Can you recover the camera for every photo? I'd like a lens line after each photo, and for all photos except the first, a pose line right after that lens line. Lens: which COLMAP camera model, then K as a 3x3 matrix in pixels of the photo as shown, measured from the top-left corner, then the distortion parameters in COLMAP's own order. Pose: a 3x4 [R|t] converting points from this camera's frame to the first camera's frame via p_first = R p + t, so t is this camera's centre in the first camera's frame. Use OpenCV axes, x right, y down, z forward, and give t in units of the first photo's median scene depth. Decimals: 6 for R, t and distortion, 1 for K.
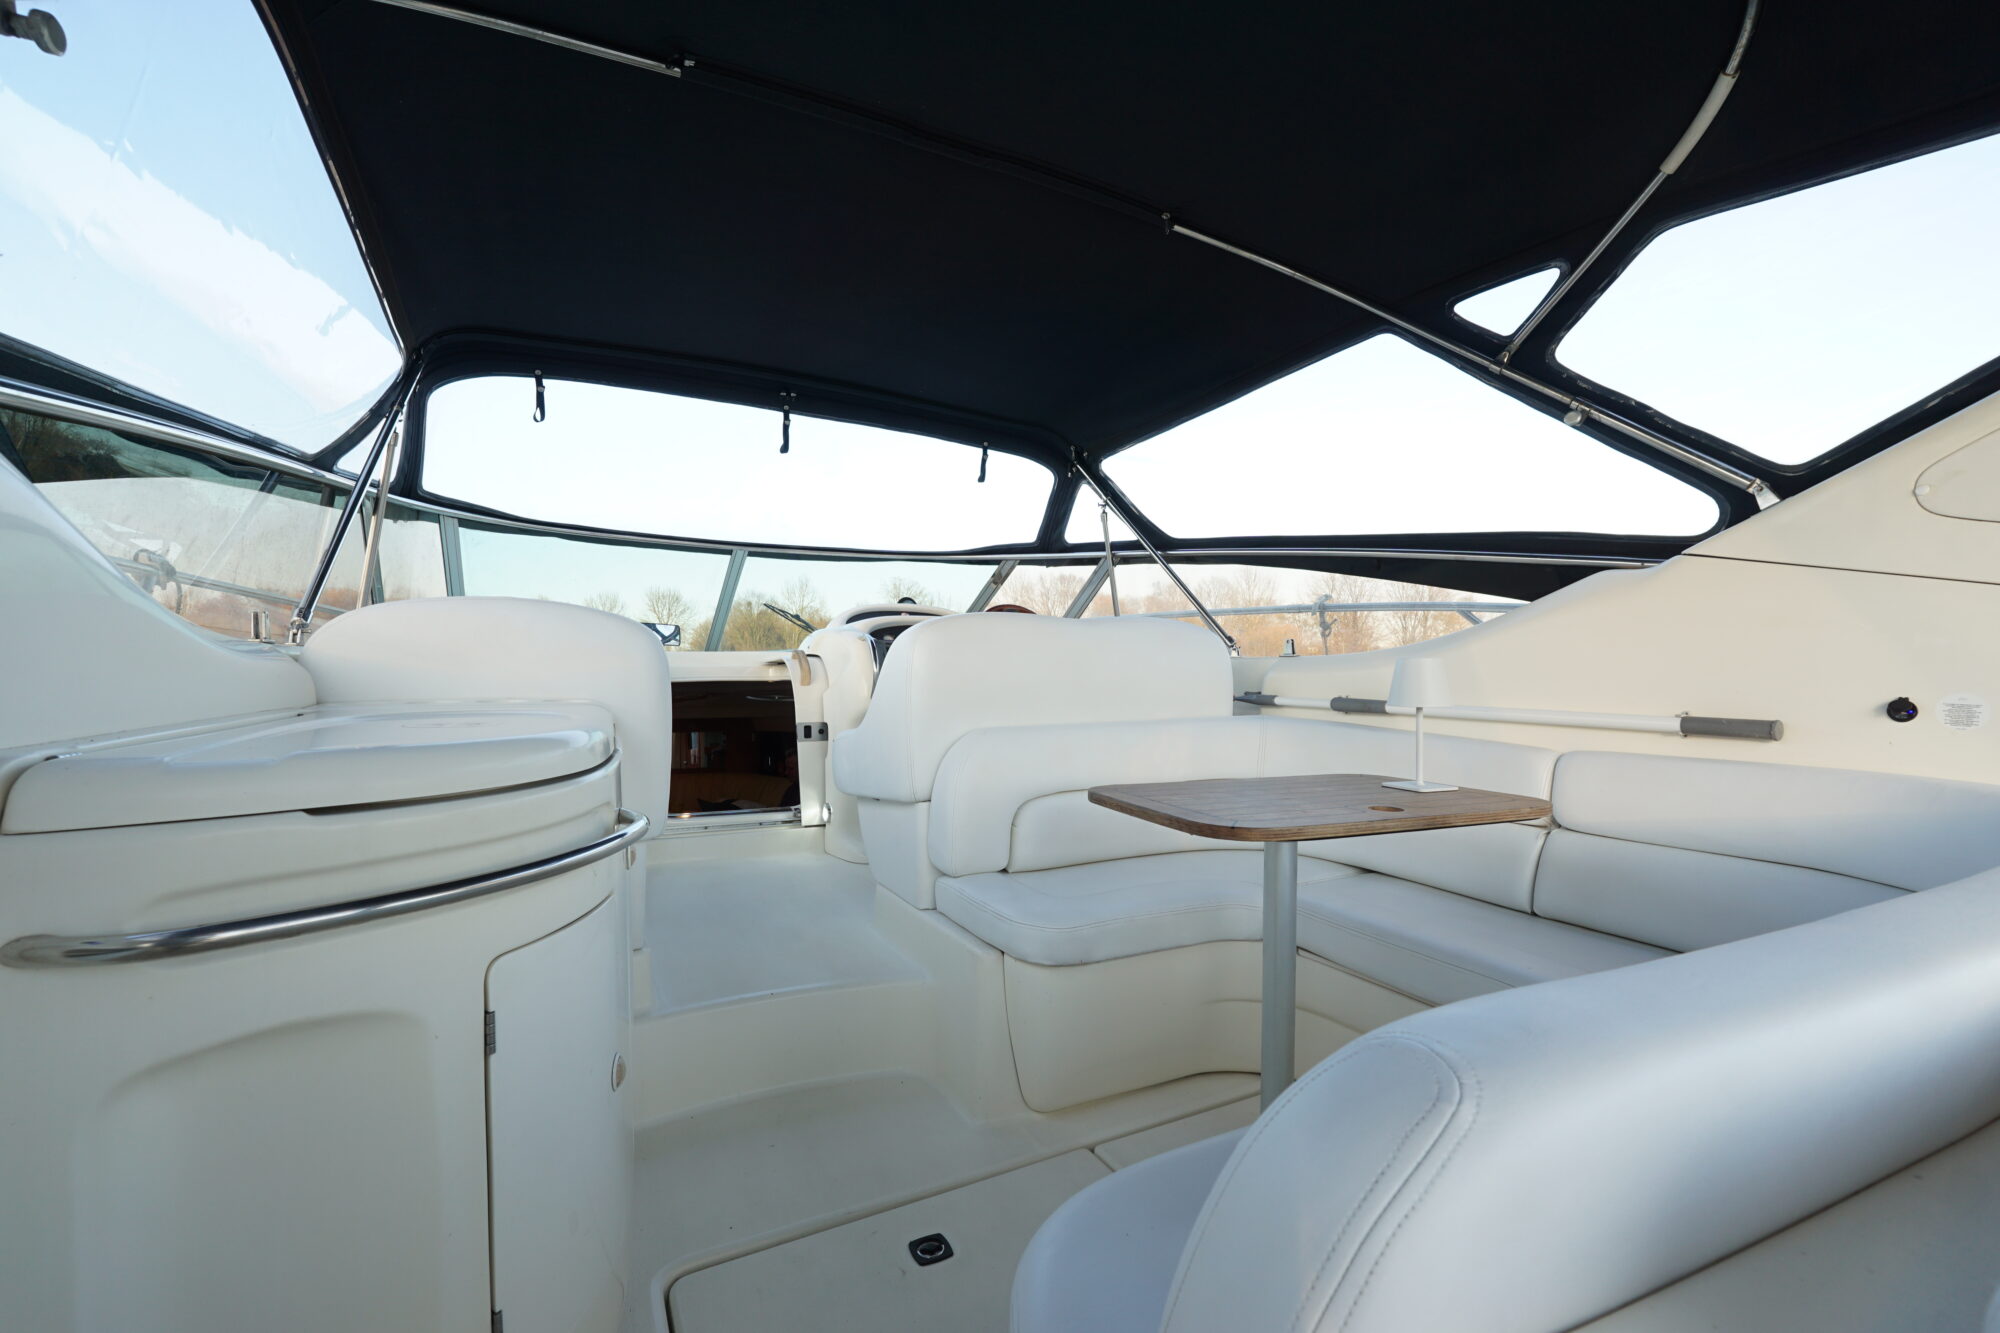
lens RADIAL K [[837.3, 0, 950.3], [0, 837.3, 660.4], [0, 0, 1]] dist [-0.020450, 0.007620]
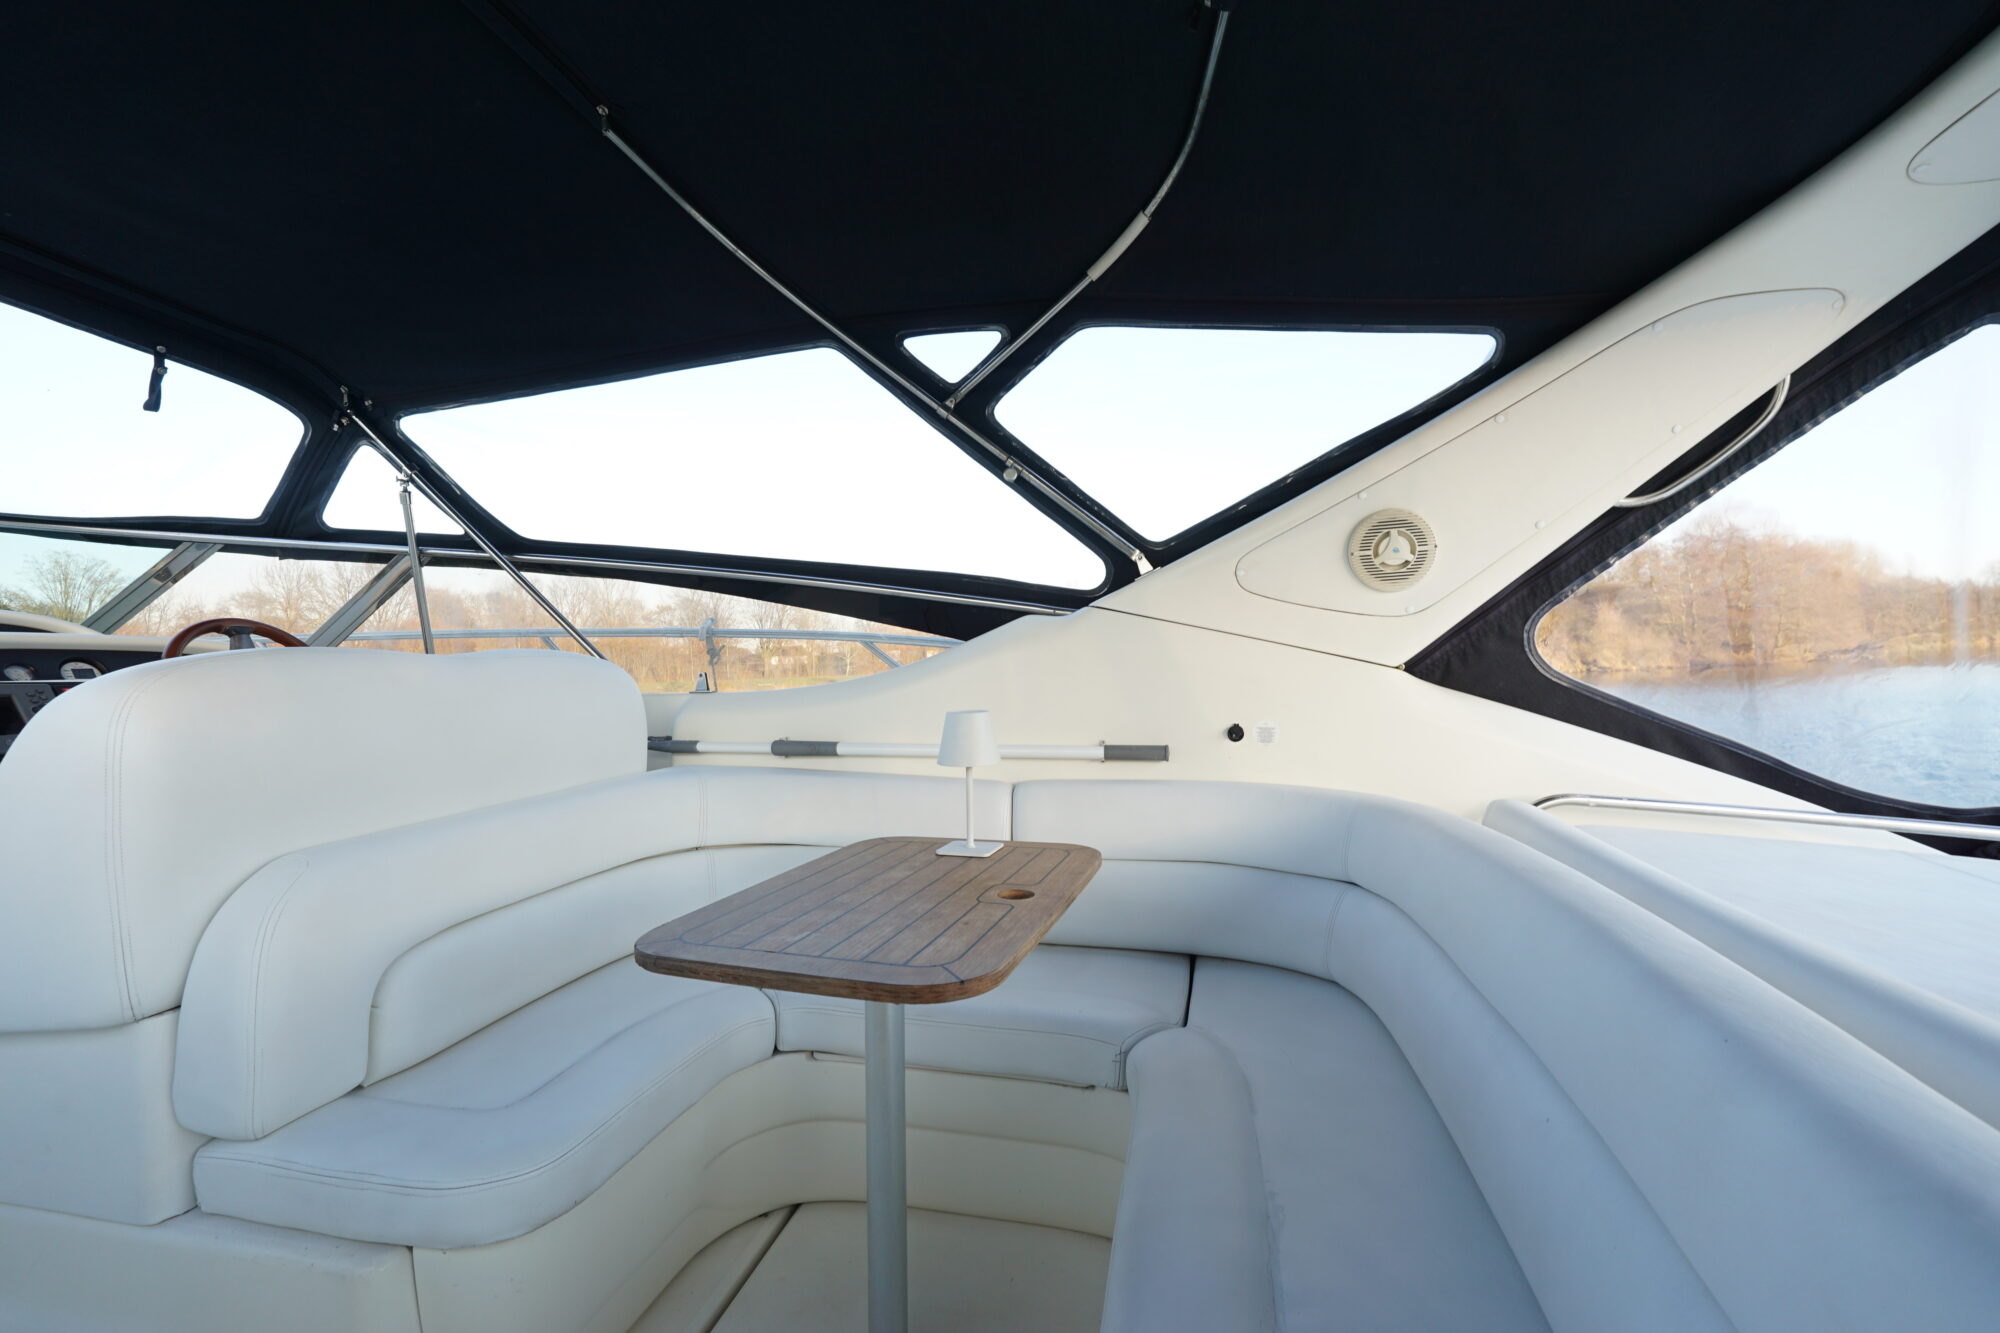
lens RADIAL K [[837.3, 0, 950.3], [0, 837.3, 660.4], [0, 0, 1]] dist [-0.020450, 0.007620]
pose [[0.621379, -0.019538, 0.783266, -0.123627], [0.018009, 0.999781, 0.010652, -0.047582], [-0.783303, 0.007487, 0.621595, 0.294616]]
